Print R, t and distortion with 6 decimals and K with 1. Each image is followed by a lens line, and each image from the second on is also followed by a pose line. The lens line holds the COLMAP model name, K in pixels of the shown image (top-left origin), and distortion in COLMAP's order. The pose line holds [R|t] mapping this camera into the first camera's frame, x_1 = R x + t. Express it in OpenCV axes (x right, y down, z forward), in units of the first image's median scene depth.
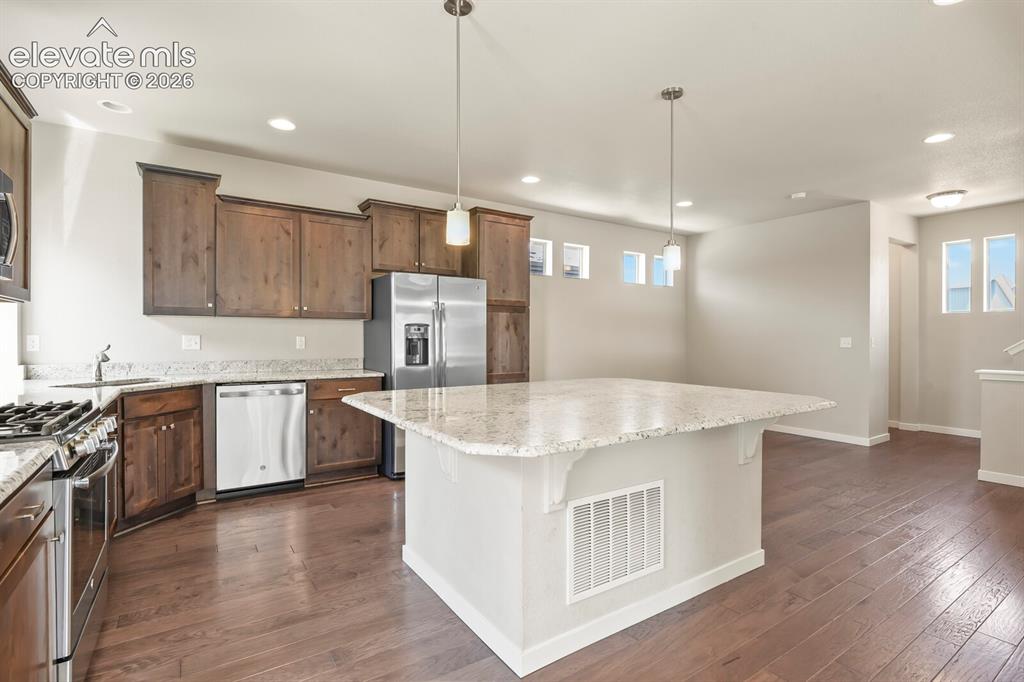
lens RADIAL K [[493.9, 0, 533.8], [0, 493.9, 337.9], [0, 0, 1]] dist [0.000522, -0.003092]
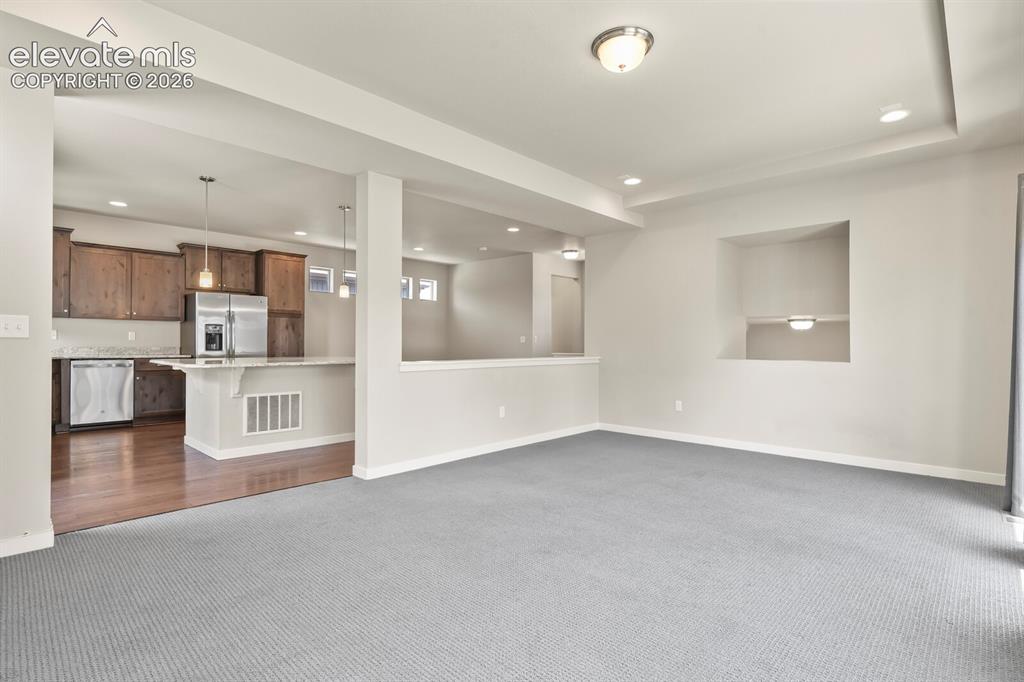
lens RADIAL K [[493.9, 0, 521.5], [0, 493.9, 339.1], [0, 0, 1]] dist [0.000522, -0.003092]
pose [[0.978585, 0.006034, 0.205756, 0.401171], [-0.004371, 0.999954, -0.008538, 0.028412], [-0.205798, 0.007456, 0.978566, -0.754398]]
